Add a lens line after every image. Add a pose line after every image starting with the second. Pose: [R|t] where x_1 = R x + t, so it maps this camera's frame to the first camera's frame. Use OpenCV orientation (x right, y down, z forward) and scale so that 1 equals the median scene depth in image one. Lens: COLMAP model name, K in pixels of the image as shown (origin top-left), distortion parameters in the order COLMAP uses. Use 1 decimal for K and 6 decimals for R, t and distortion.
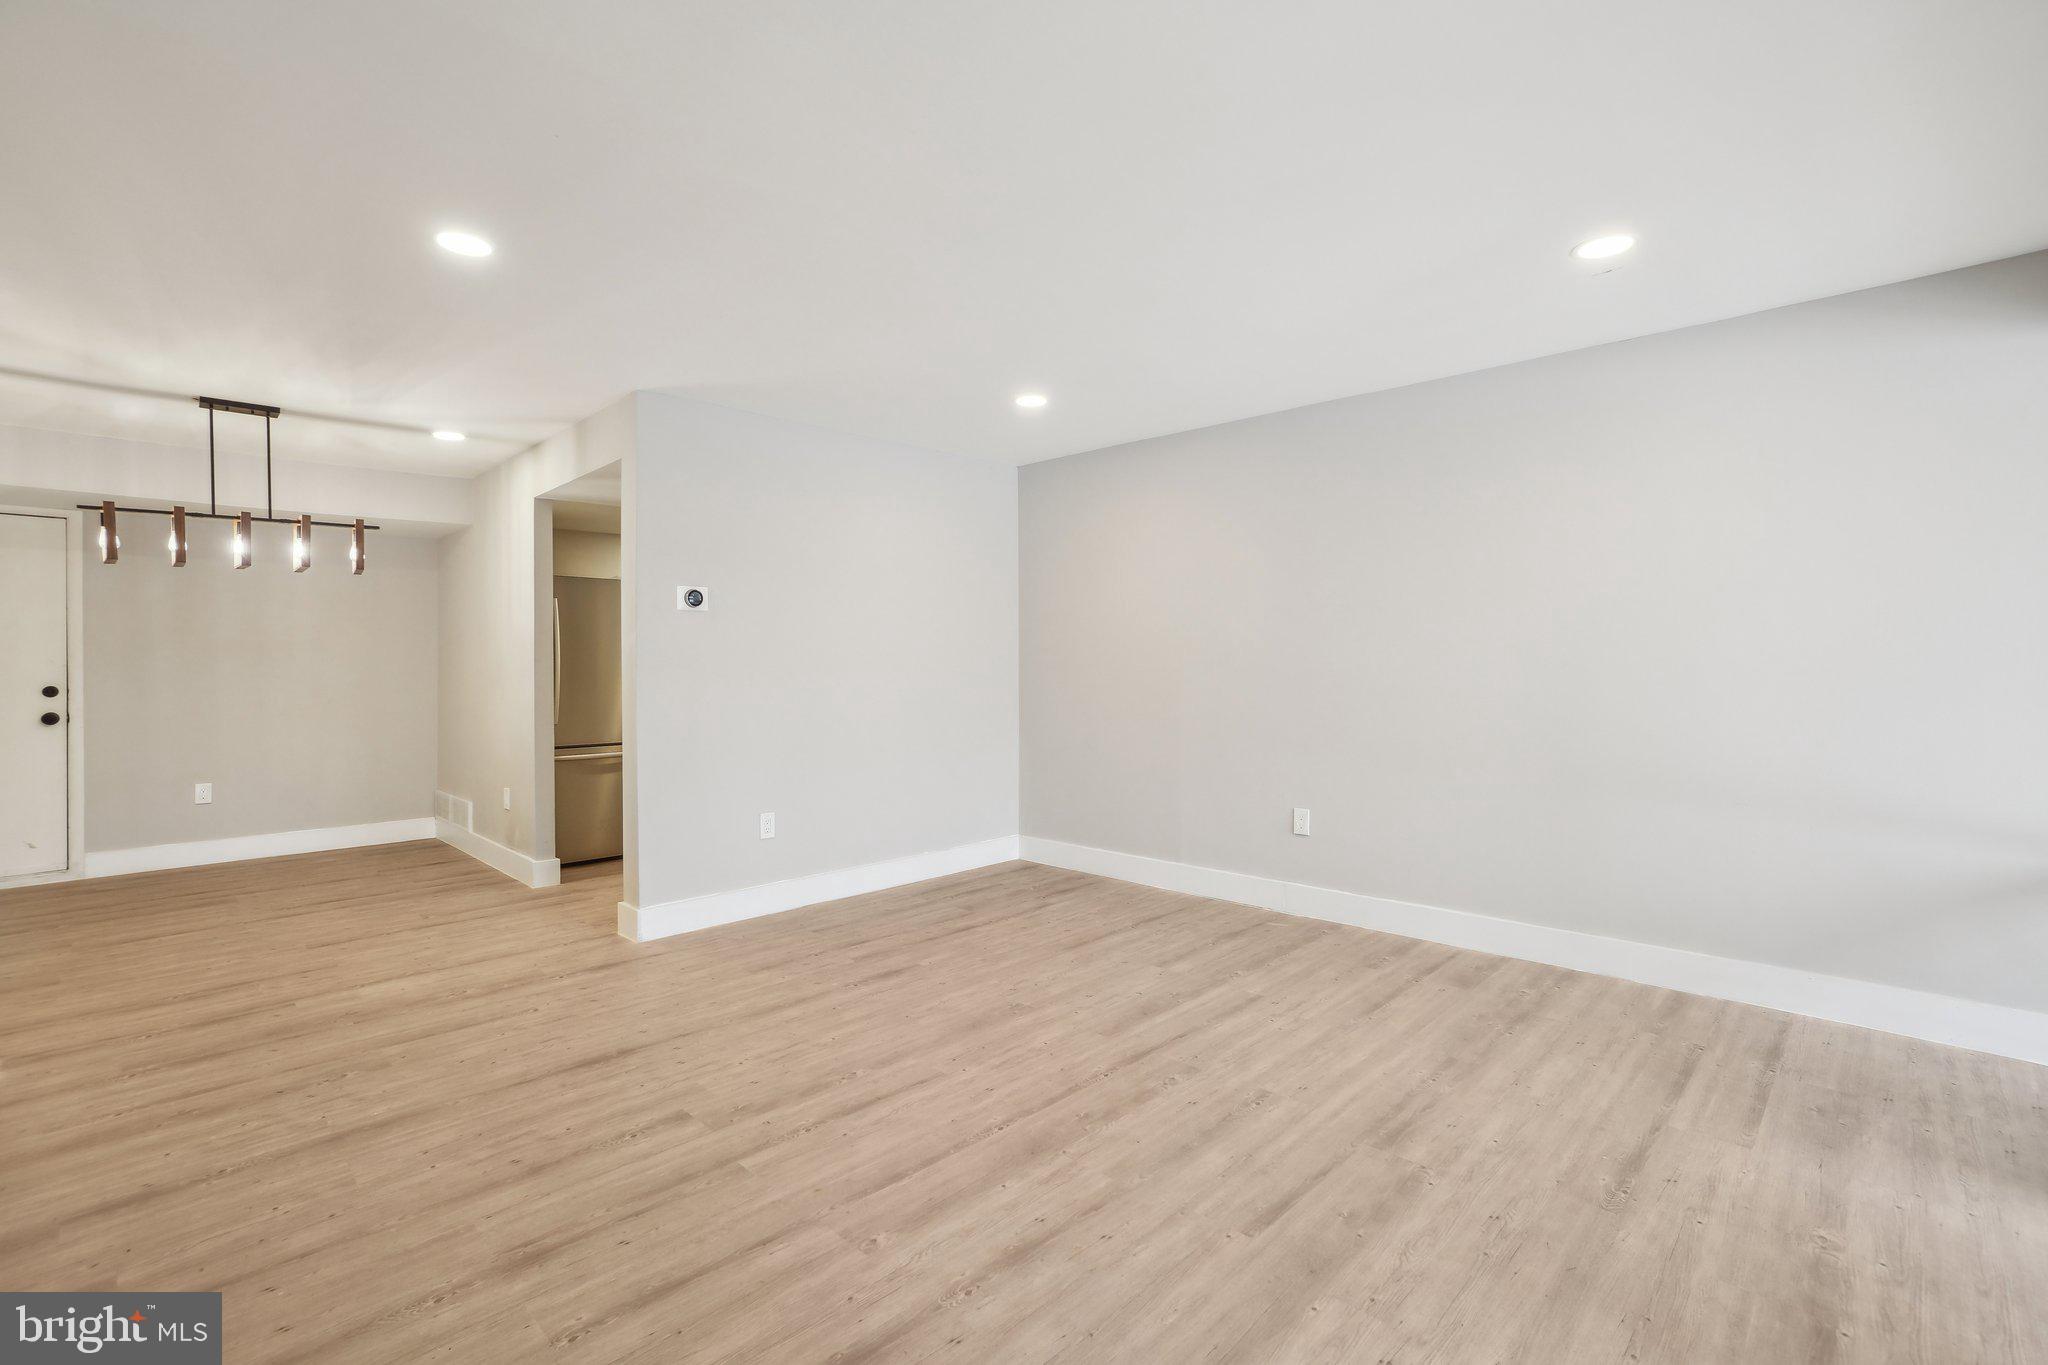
lens RADIAL K [[925.7, 0, 1015.5], [0, 925.7, 661.7], [0, 0, 1]] dist [-0.054400, 0.025945]
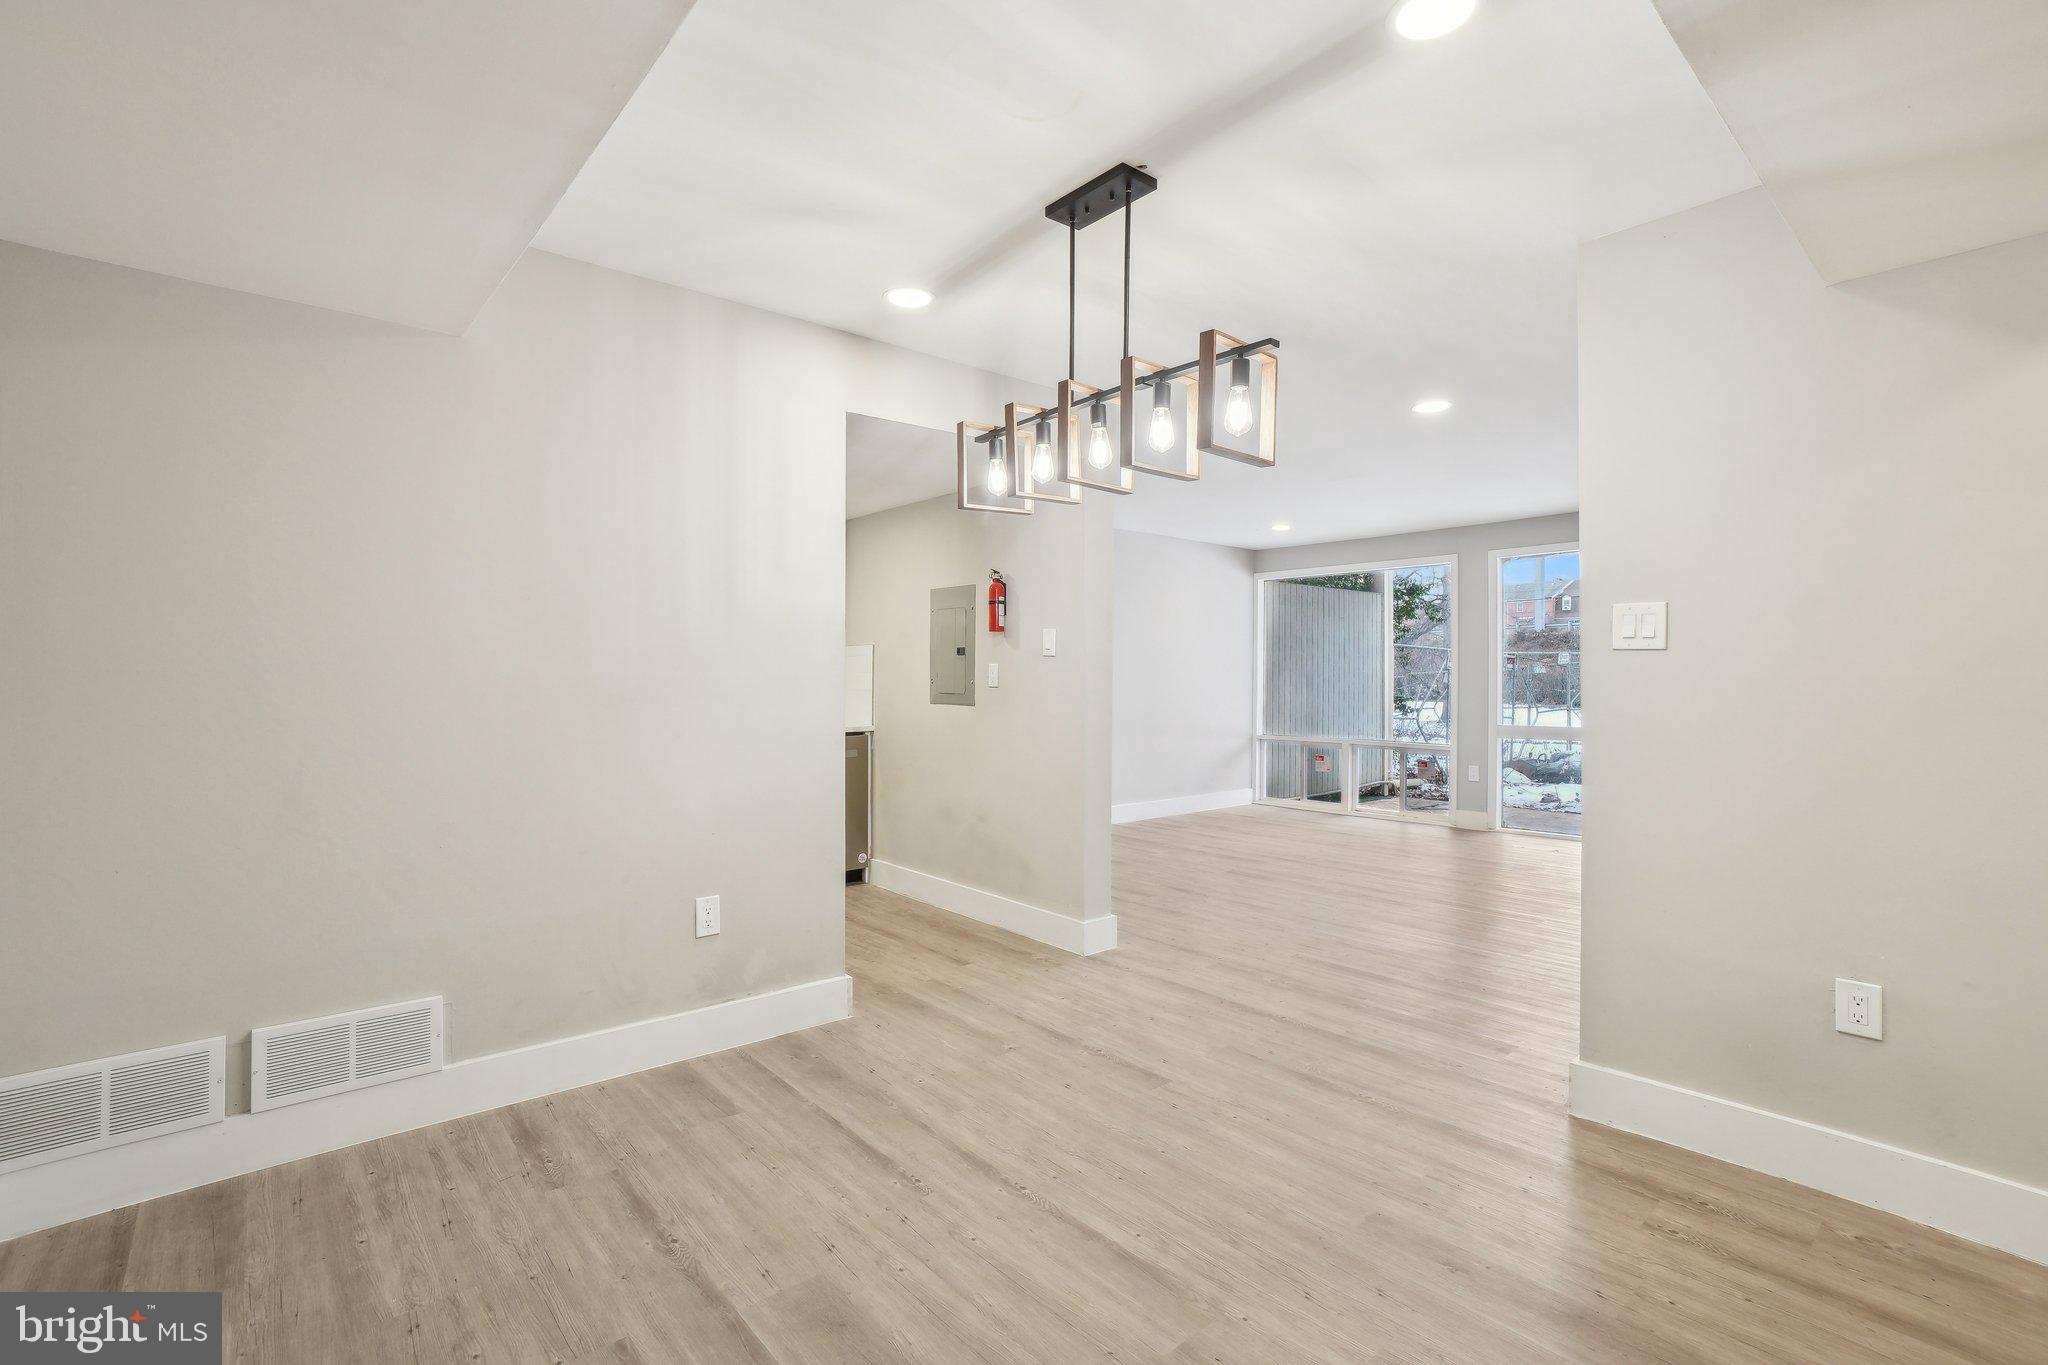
lens RADIAL K [[927.1, 0, 1012.5], [0, 927.1, 680.3], [0, 0, 1]] dist [-0.052037, 0.024080]
pose [[0.083407, 0.003151, 0.996511, -1.789909], [-0.006264, 0.999977, -0.002637, 0.016585], [-0.996496, -0.006022, 0.083425, 1.273033]]
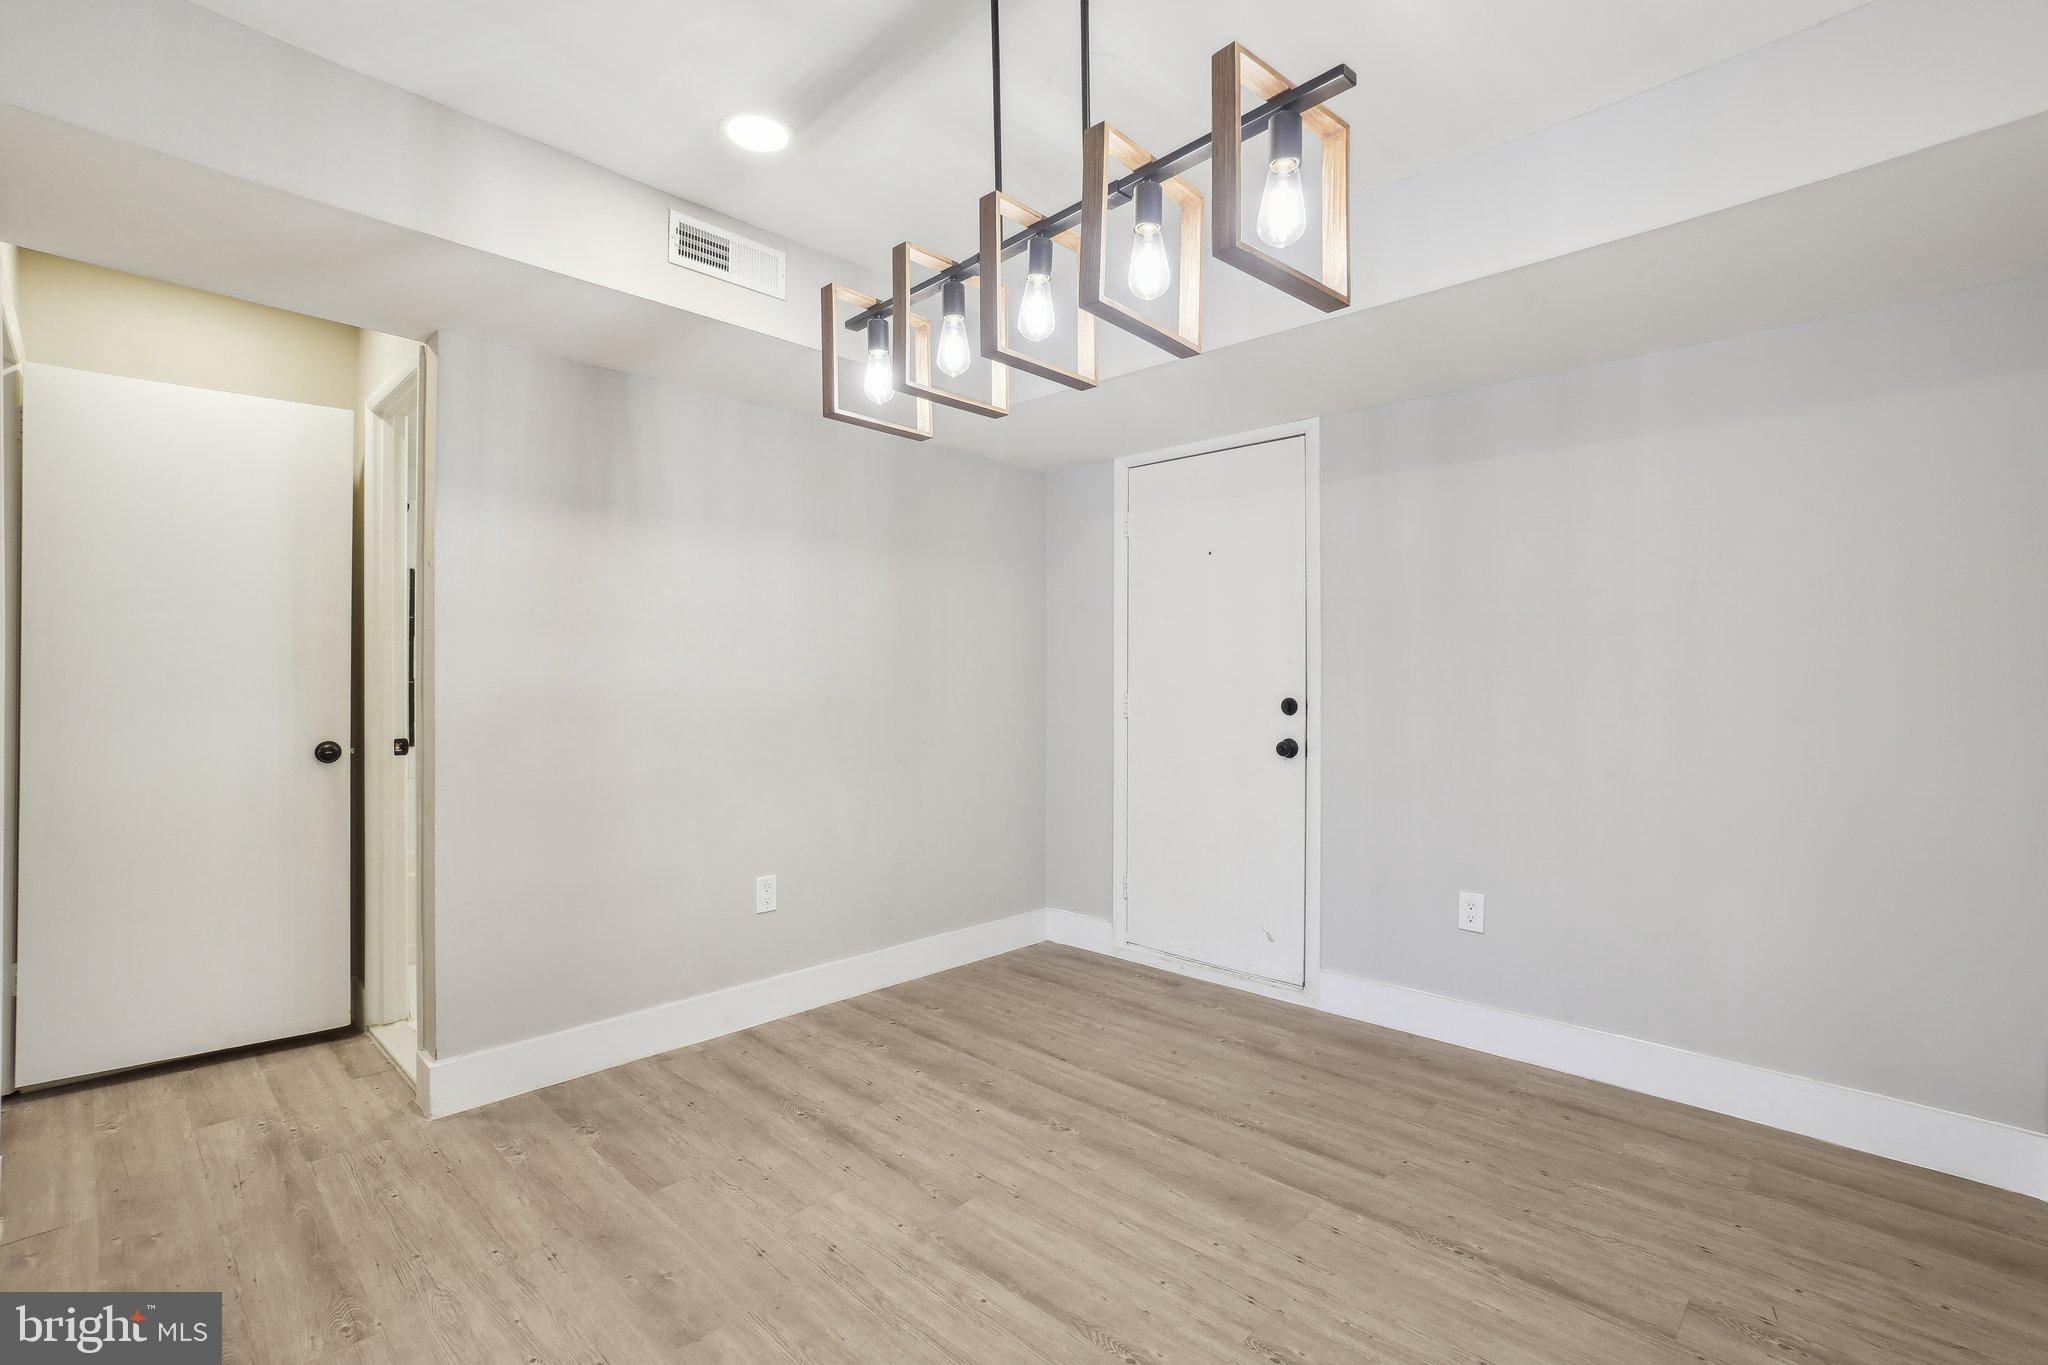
lens RADIAL K [[937.6, 0, 1017.1], [0, 937.6, 680.2], [0, 0, 1]] dist [-0.057650, 0.027099]
pose [[0.011764, 0.011176, -0.999868, -0.639091], [0.000982, 0.999937, 0.011188, 0.010378], [0.999930, -0.001113, 0.011752, 1.251958]]
